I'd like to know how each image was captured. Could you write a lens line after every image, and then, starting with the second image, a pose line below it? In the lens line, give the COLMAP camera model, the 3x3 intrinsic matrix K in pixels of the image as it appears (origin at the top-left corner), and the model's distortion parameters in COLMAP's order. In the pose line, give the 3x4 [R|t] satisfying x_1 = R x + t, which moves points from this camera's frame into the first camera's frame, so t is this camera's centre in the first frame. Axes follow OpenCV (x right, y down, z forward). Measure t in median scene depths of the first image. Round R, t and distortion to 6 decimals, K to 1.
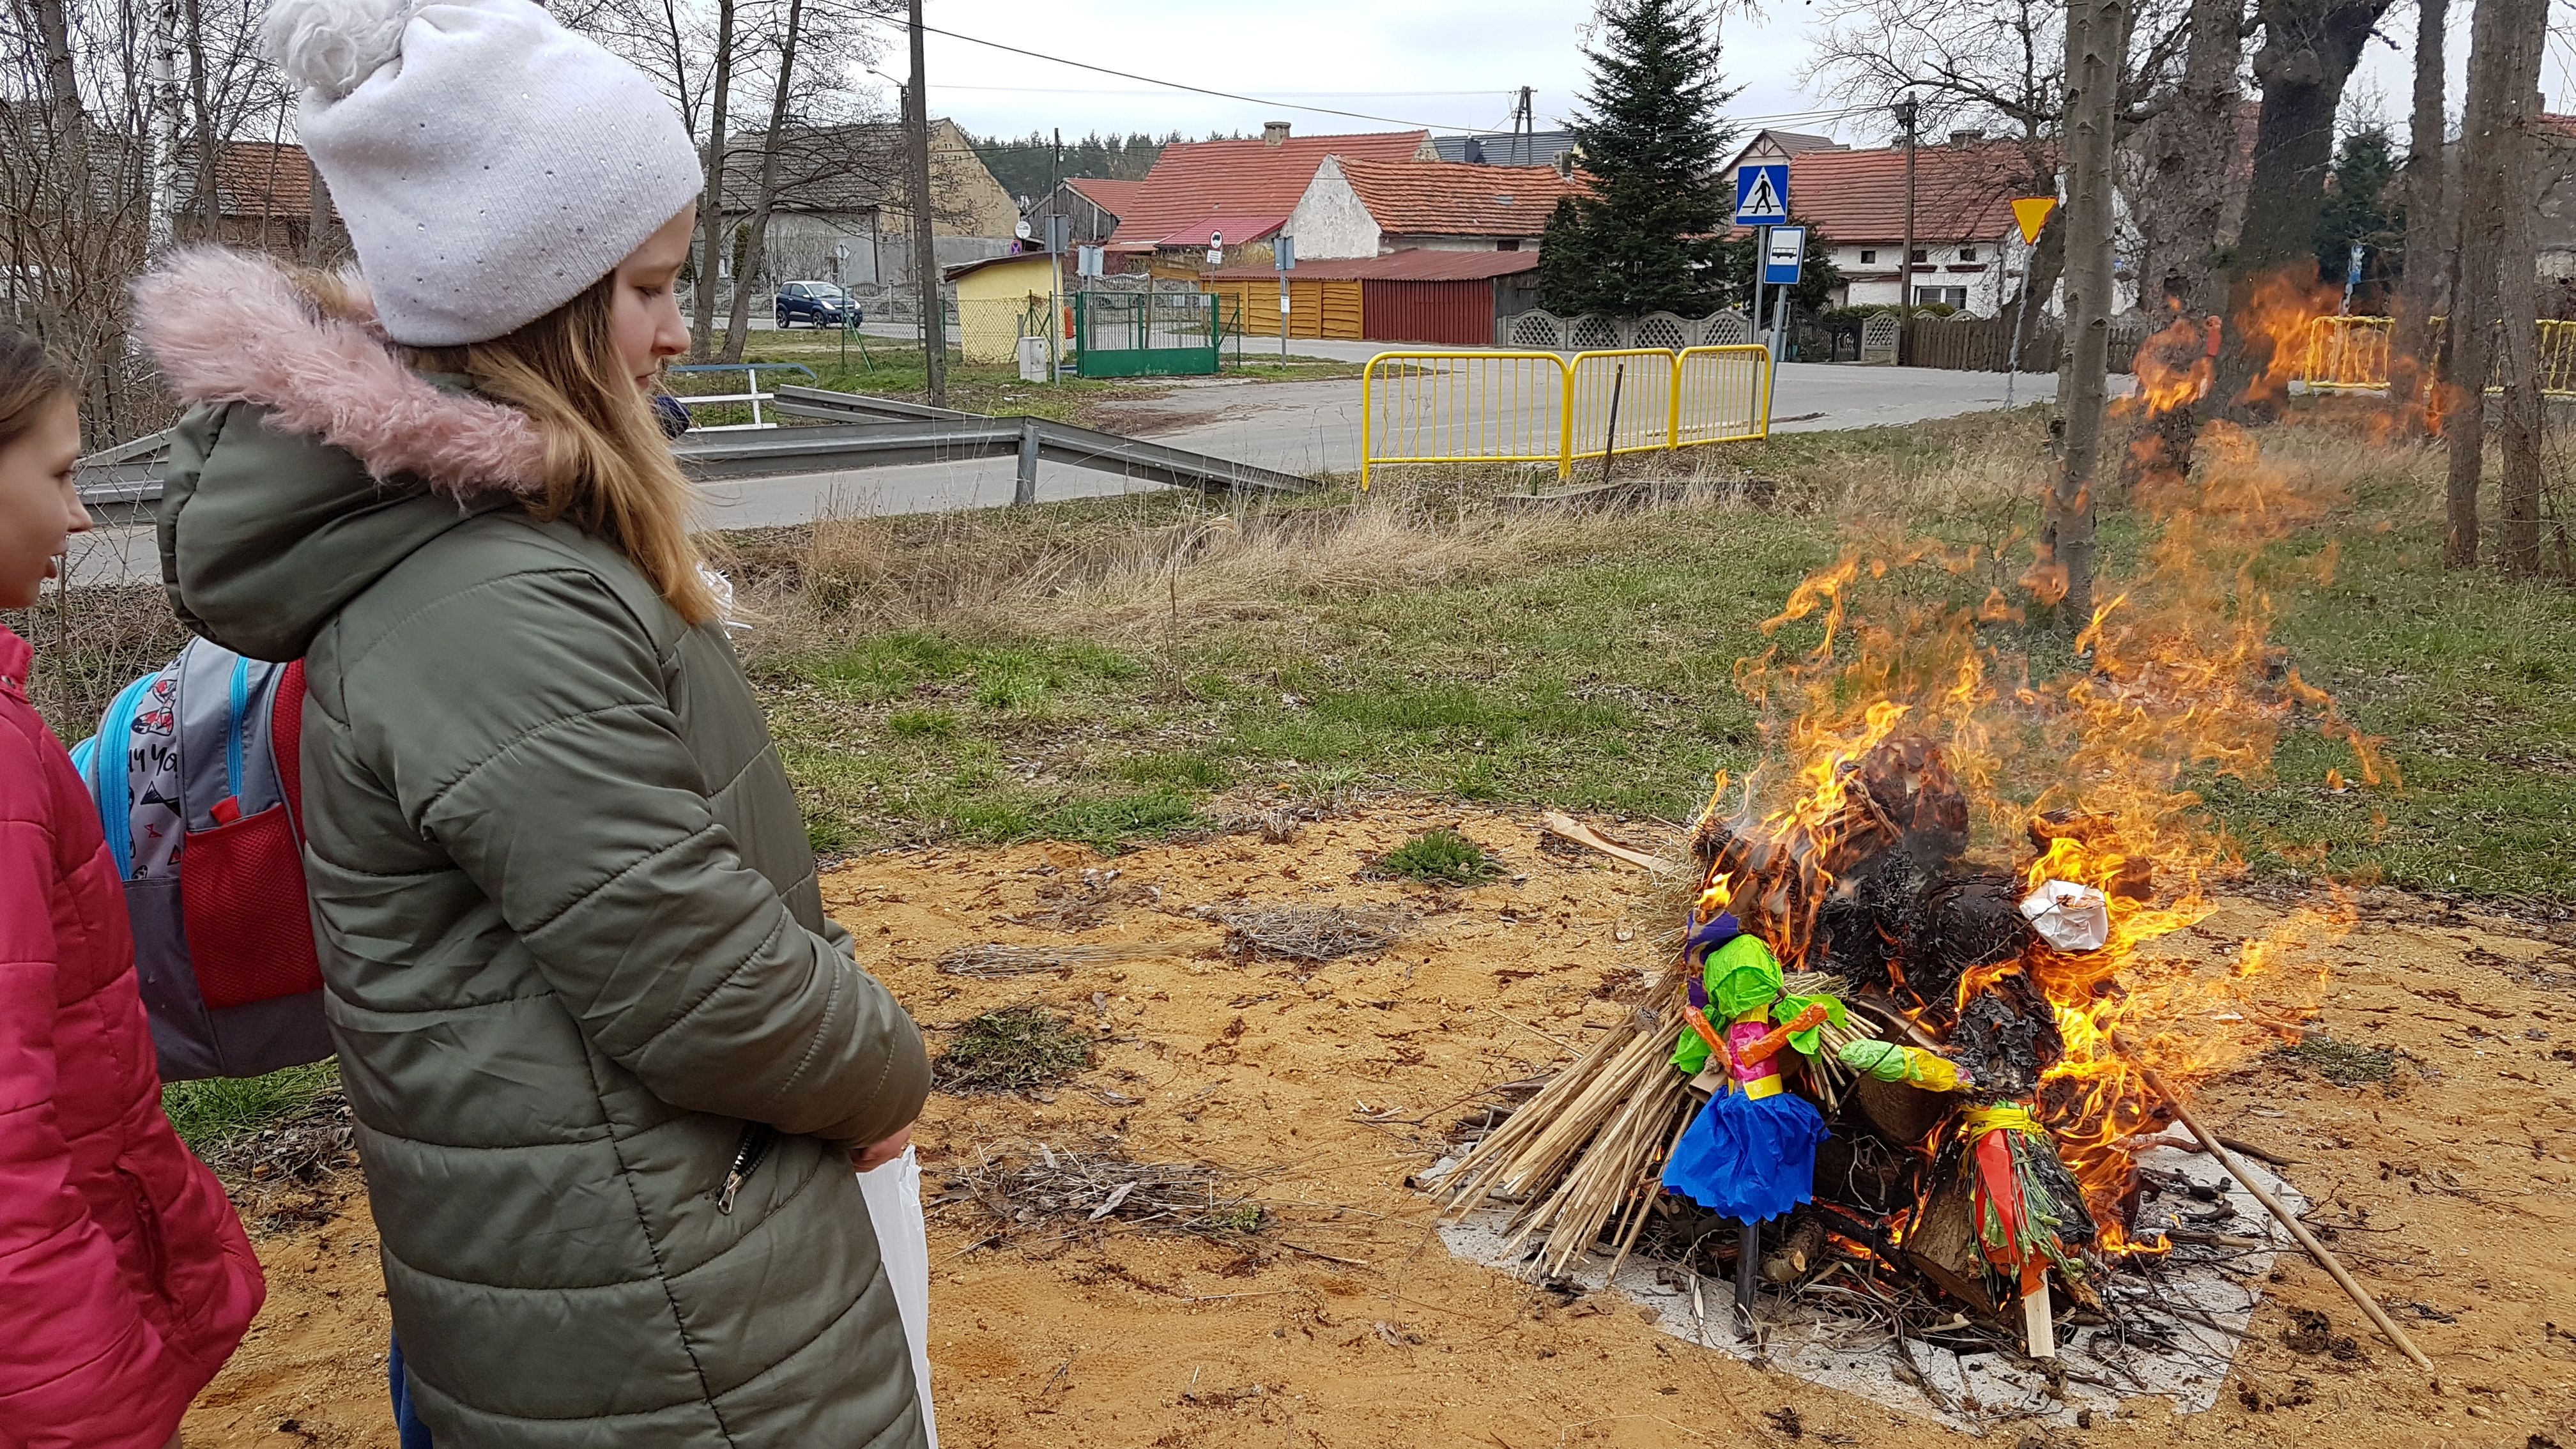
lens RADIAL K [[2027.6, 0, 1288.0], [0, 2027.6, 724.5], [0, 0, 1]] dist [0.007954, -0.003593]
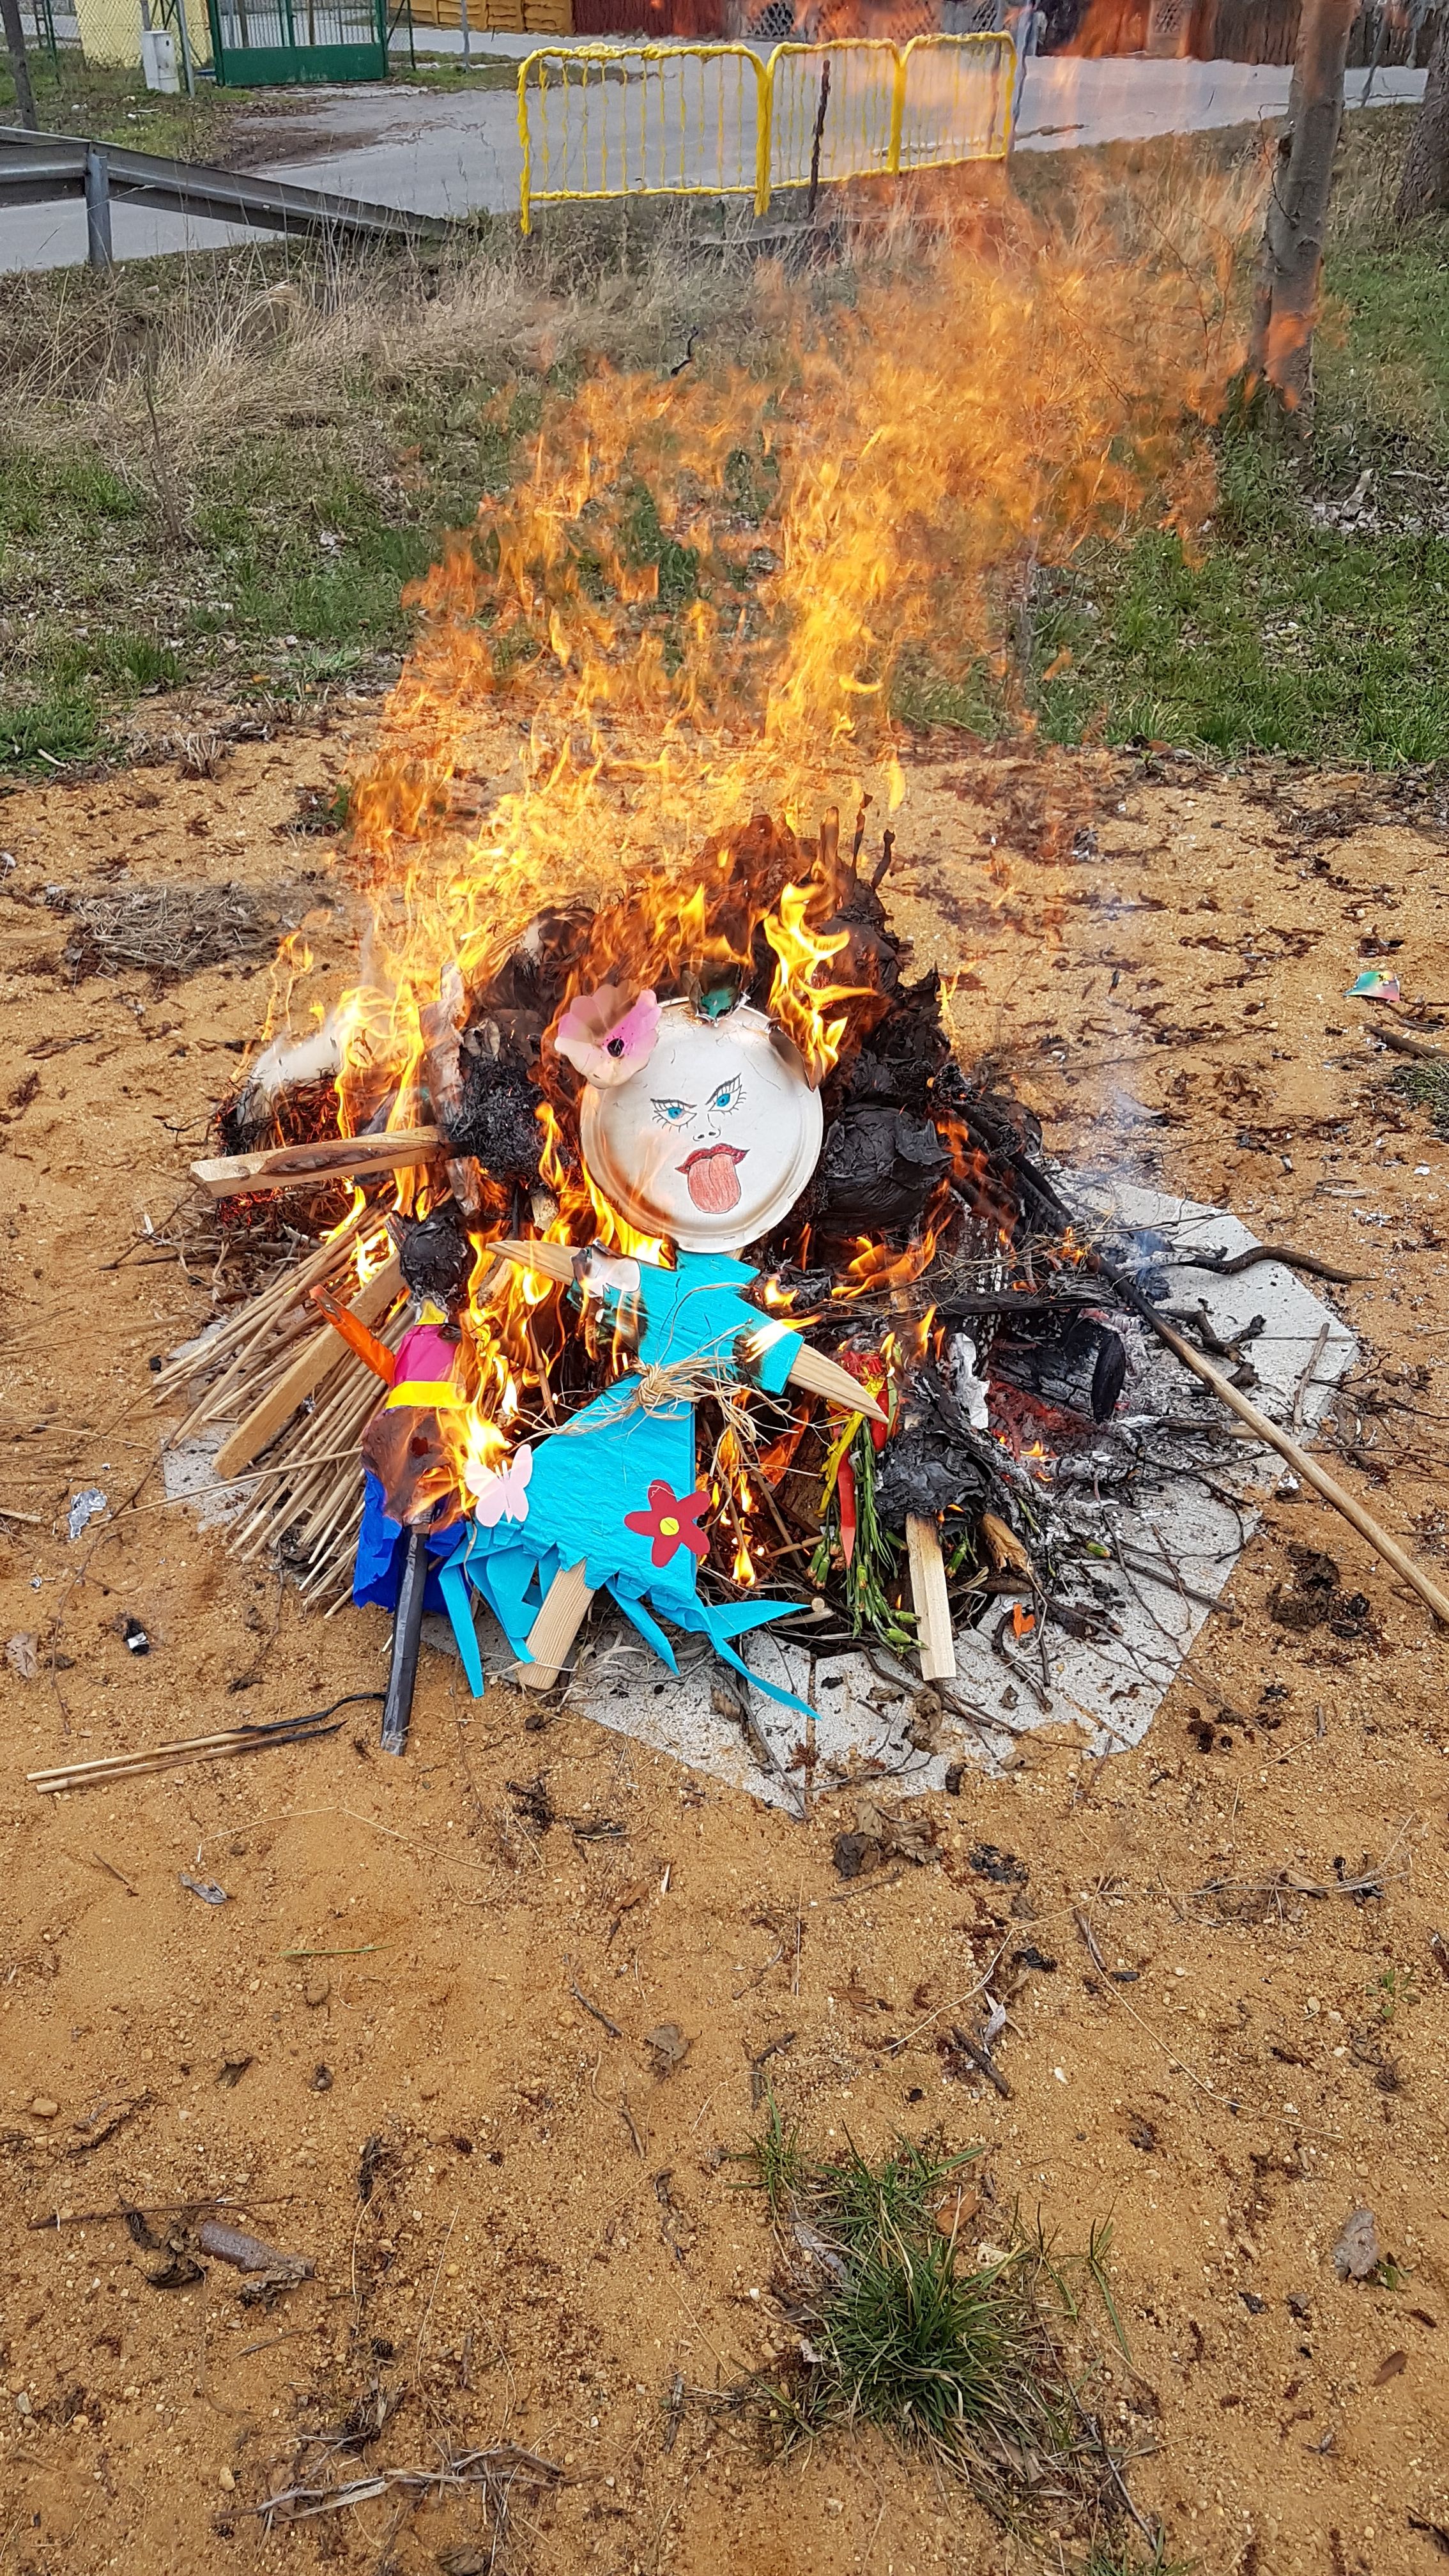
lens RADIAL K [[2047.8, 0, 724.5], [0, 2047.8, 1288.0], [0, 0, 1]] dist [0.039552, -0.089325]
pose [[0.996398, -0.050919, 0.067811, 0.130205], [0.023624, 0.934676, 0.354716, -0.031894], [-0.081443, -0.351837, 0.932512, 0.194365]]
